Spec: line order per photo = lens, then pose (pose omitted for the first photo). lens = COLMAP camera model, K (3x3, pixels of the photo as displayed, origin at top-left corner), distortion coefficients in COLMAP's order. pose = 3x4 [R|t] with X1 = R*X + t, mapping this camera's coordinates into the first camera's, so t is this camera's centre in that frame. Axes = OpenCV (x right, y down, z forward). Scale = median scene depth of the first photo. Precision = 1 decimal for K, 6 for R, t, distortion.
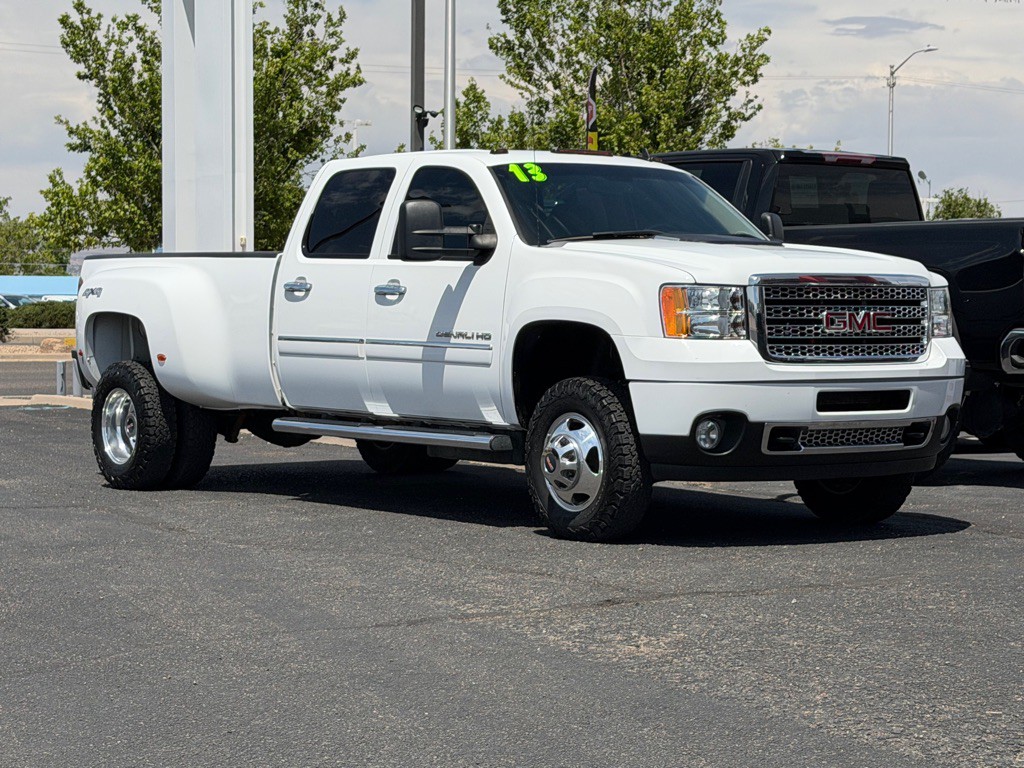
lens RADIAL K [[2286.0, 0, 510.4], [0, 2286.0, 377.4], [0, 0, 1]] dist [0.111624, -0.000725]
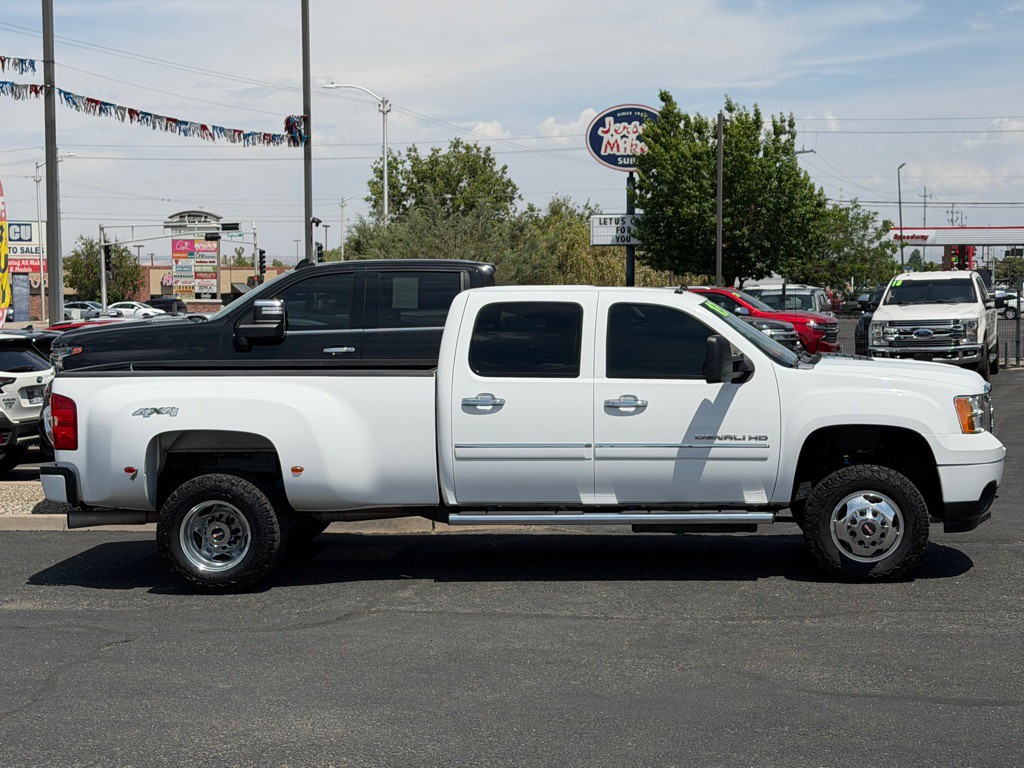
lens RADIAL K [[1887.8, 0, 509.5], [0, 1887.8, 387.3], [0, 0, 1]] dist [0.127445, -0.026263]
pose [[0.653584, -0.056732, 0.754725, -0.228009], [0.041986, 0.998369, 0.038688, -0.023441], [-0.755688, 0.006402, 0.654900, 0.097306]]
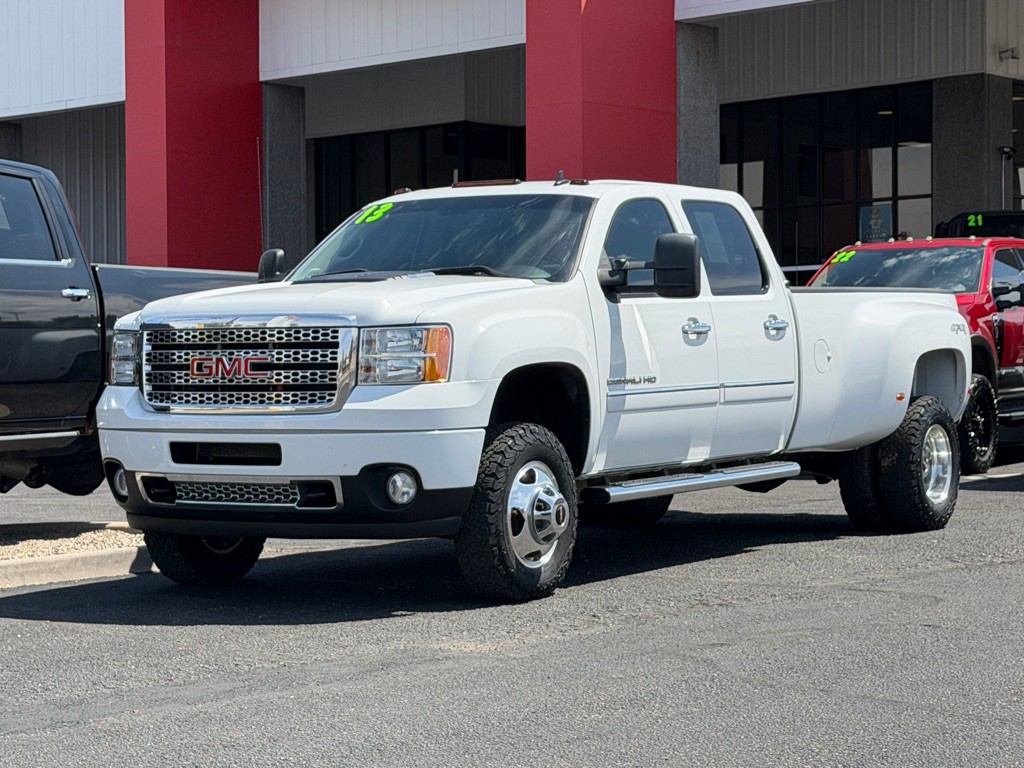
lens RADIAL K [[2304.9, 0, 498.0], [0, 2304.9, 384.4], [0, 0, 1]] dist [0.117644, 0.318203]
pose [[0.404935, 0.003988, -0.914337, 0.239016], [-0.012748, 0.999918, -0.001284, -0.004064], [0.914257, 0.012176, 0.404953, 0.166078]]
